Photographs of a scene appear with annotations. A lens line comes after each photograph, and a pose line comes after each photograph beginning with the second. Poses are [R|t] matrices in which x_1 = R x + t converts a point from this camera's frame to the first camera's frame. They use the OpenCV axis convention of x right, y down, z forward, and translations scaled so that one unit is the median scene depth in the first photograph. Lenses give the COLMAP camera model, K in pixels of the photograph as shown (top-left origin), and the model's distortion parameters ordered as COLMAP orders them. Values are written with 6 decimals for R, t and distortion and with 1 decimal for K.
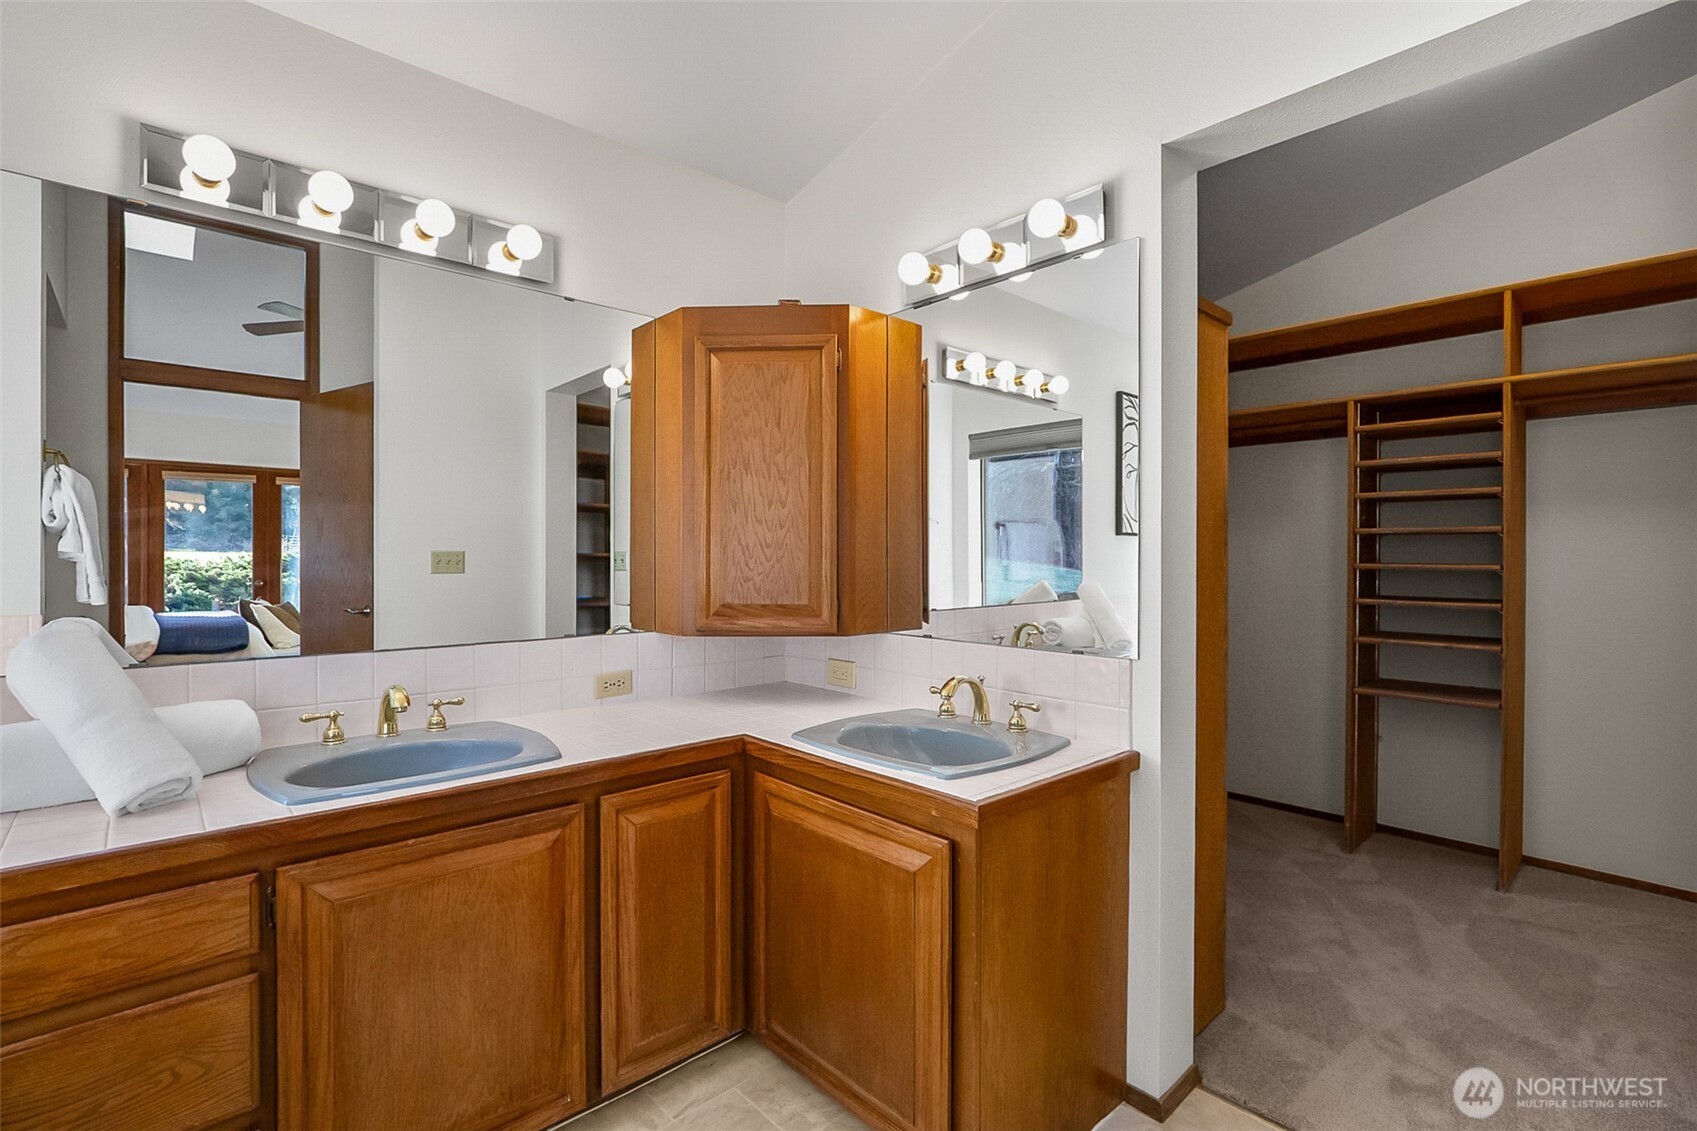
lens RADIAL K [[776.2, 0, 845.8], [0, 776.2, 555.0], [0, 0, 1]] dist [-0.023024, 0.008071]
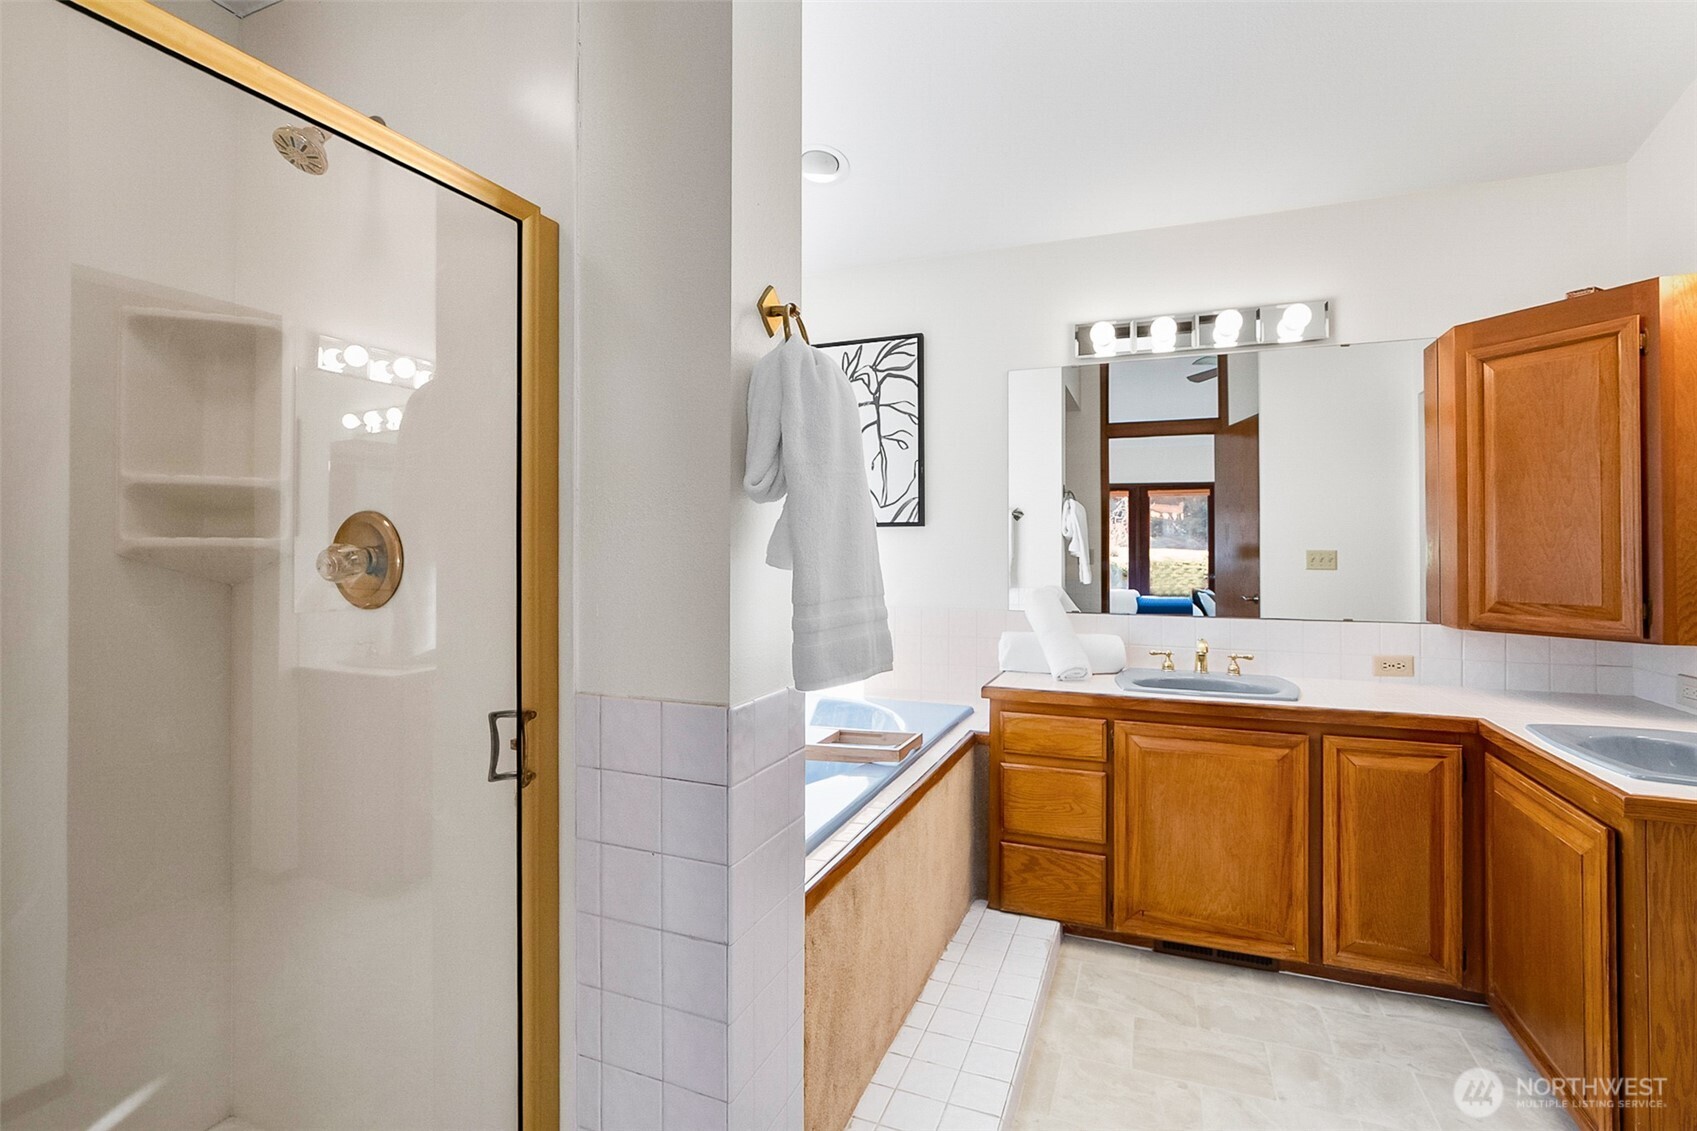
lens RADIAL K [[776.2, 0, 845.8], [0, 776.2, 555.0], [0, 0, 1]] dist [-0.023024, 0.008071]
pose [[0.430541, 0.003927, -0.902562, 0.480308], [-0.002330, 0.999992, 0.003239, 0.000050], [0.902568, 0.000708, 0.430547, -0.287679]]
